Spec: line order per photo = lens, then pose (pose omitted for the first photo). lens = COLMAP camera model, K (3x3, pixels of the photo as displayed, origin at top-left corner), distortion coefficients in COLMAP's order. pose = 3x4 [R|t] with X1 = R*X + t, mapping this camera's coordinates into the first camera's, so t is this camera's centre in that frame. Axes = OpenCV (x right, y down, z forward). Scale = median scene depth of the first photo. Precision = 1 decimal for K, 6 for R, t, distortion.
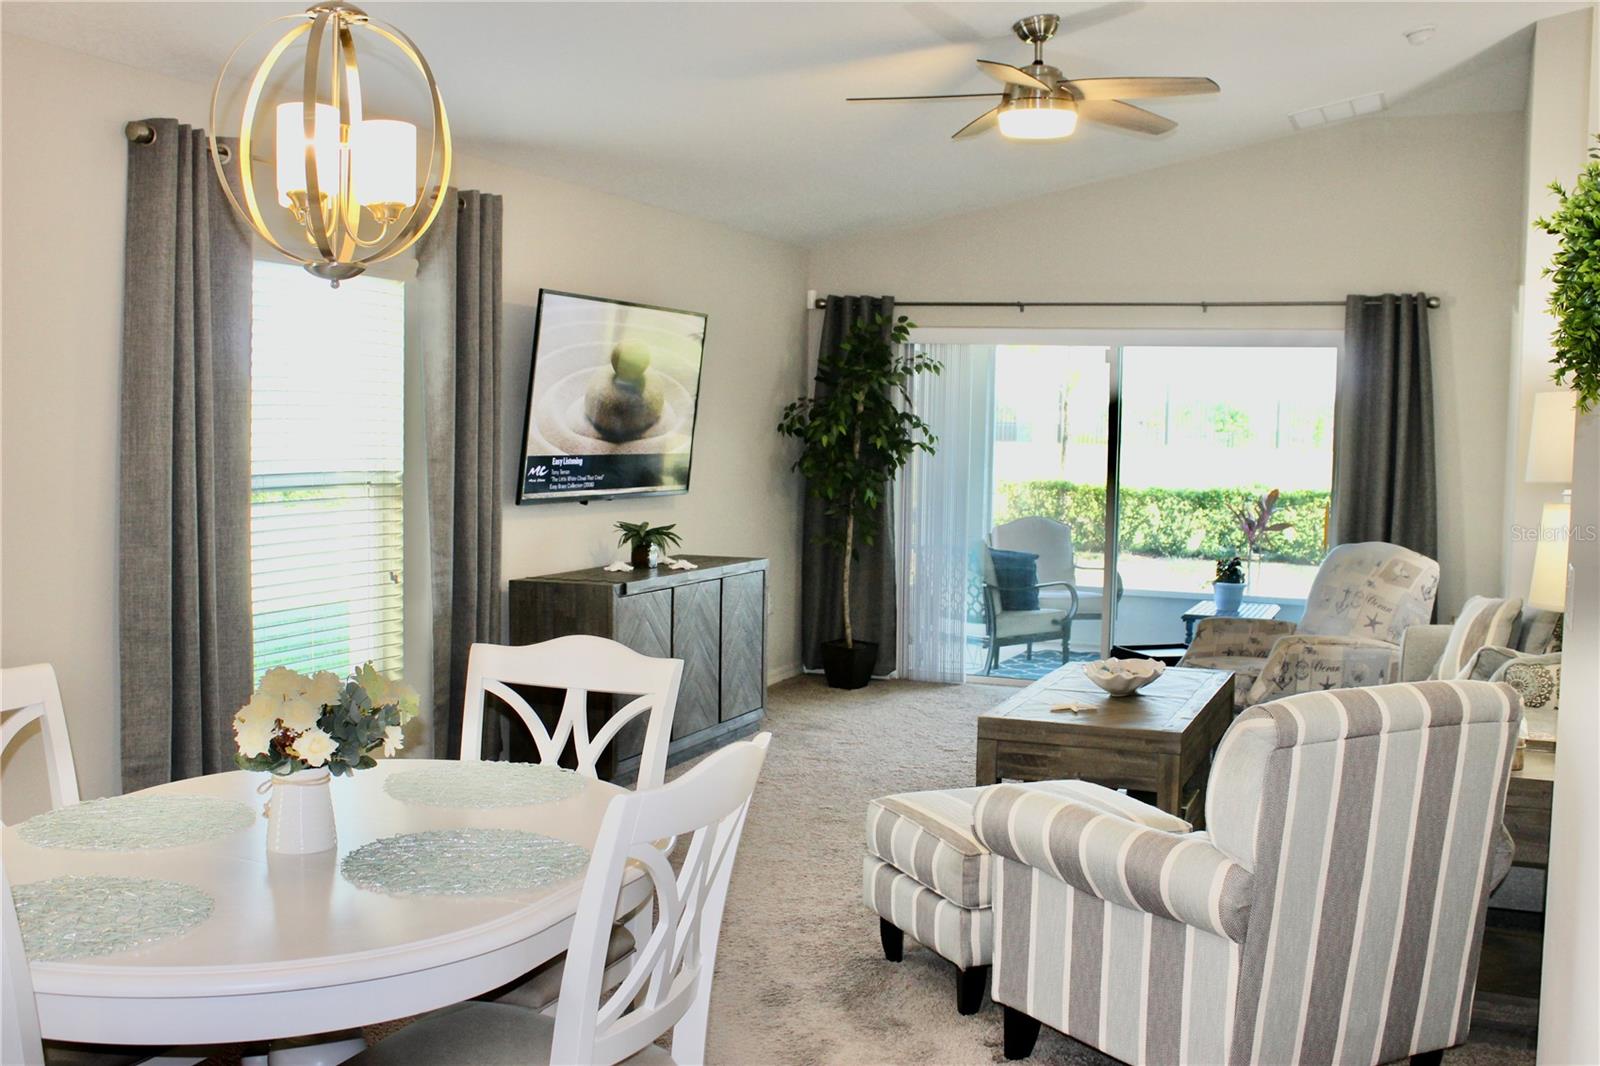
lens RADIAL K [[1650.1, 0, 800.0], [0, 1650.1, 533.0], [0, 0, 1]] dist [-0.138245, 0.187854]
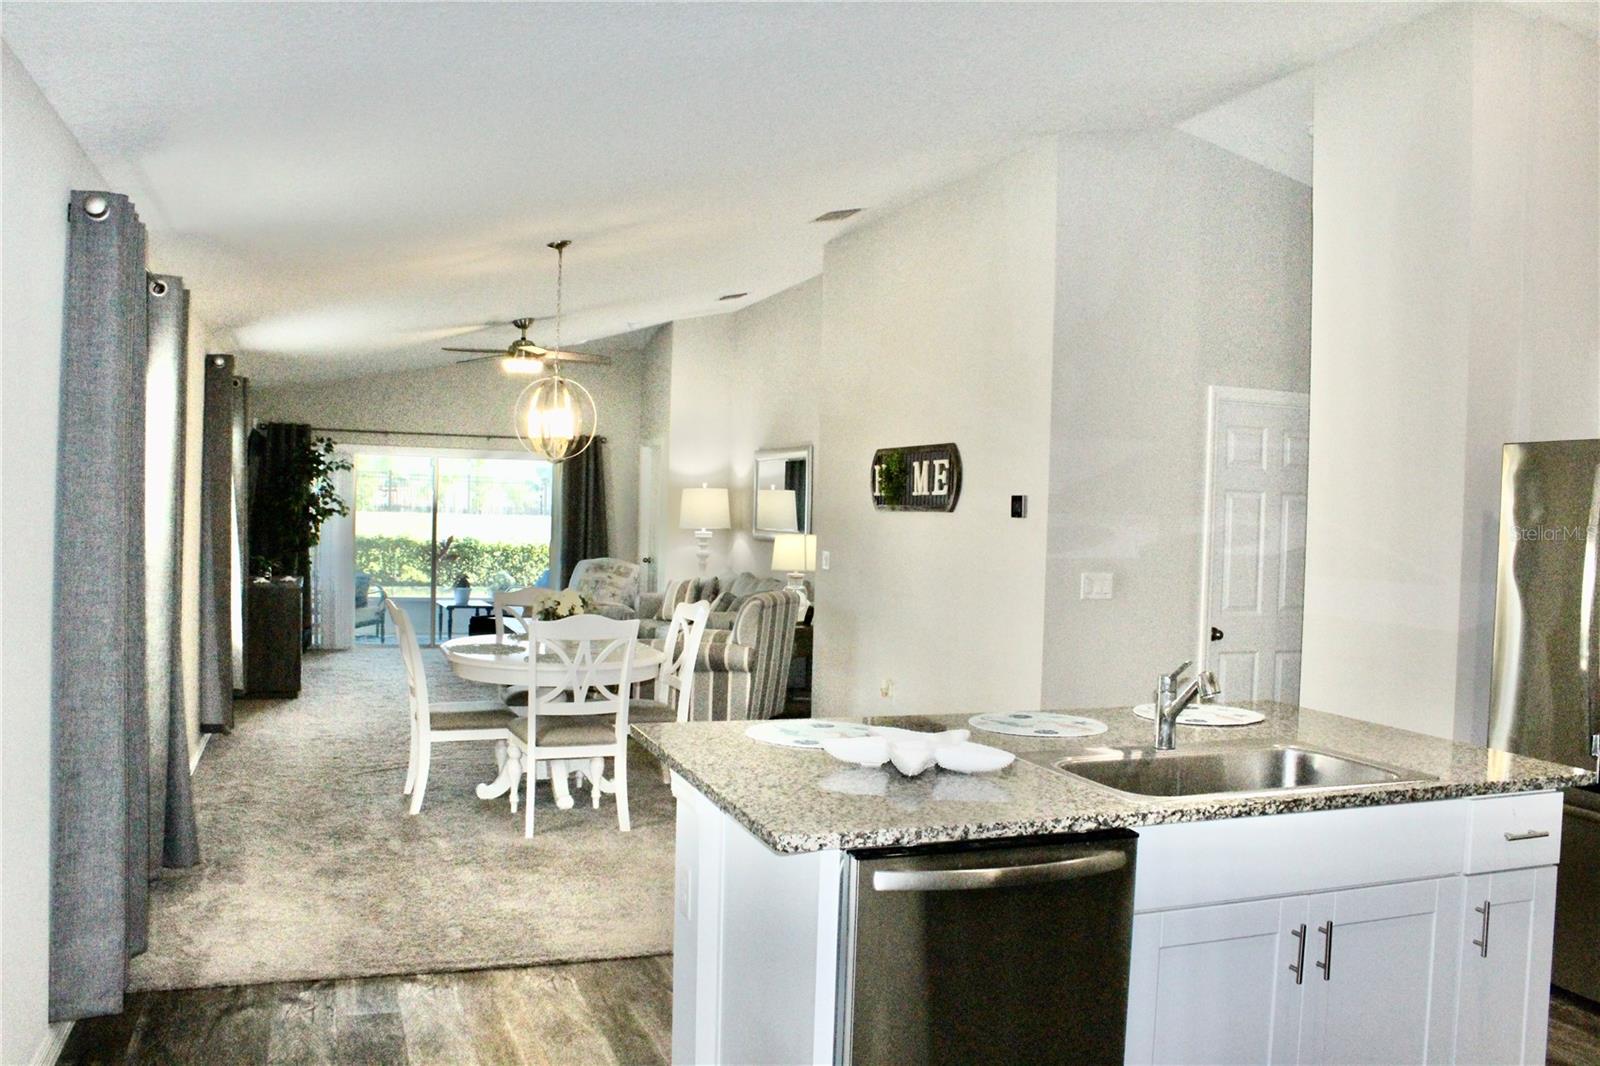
lens RADIAL K [[1321.2, 0, 799.4], [0, 1321.2, 538.1], [0, 0, 1]] dist [-0.164438, 0.142055]
pose [[0.739830, -0.014527, 0.672637, -0.589177], [0.032697, 0.999362, -0.014379, 0.012649], [-0.671999, 0.032631, 0.739833, -0.414079]]
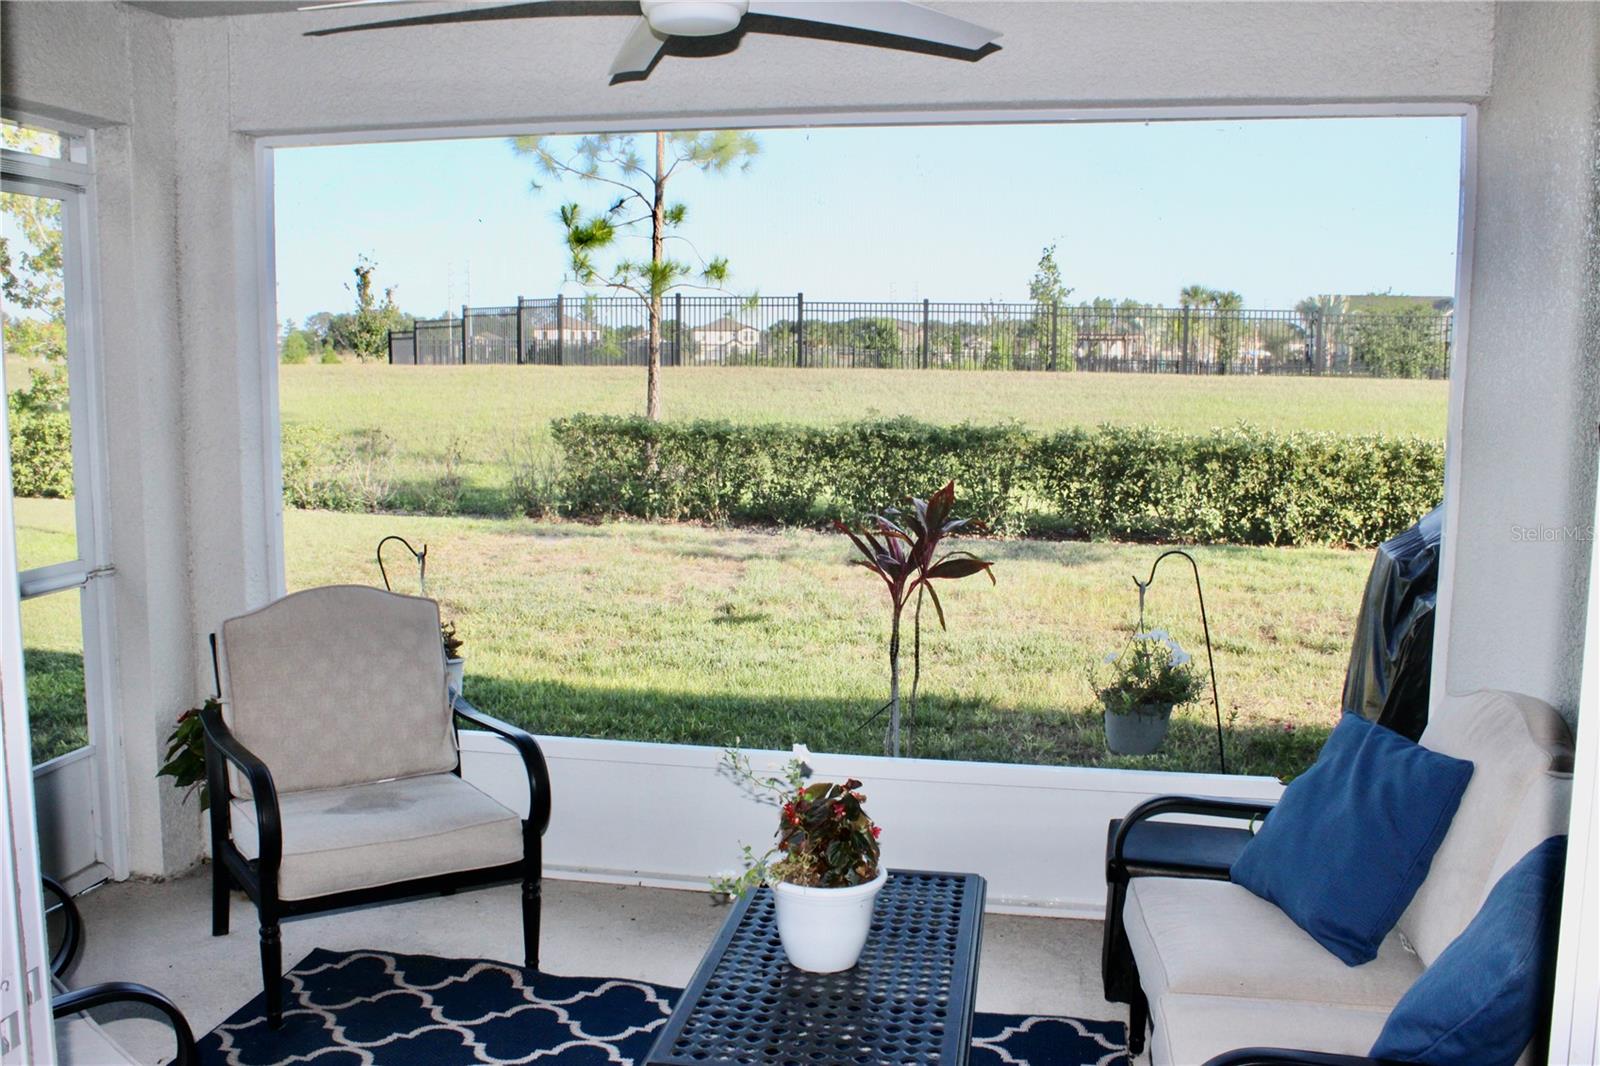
lens RADIAL K [[1466.9, 0, 806.5], [0, 1466.9, 539.7], [0, 0, 1]] dist [-0.151899, 0.154912]
pose [[0.978052, -0.043710, 0.203726, 0.284862], [0.029992, 0.997100, 0.069944, -0.065925], [-0.206193, -0.062299, 0.976526, 1.033507]]
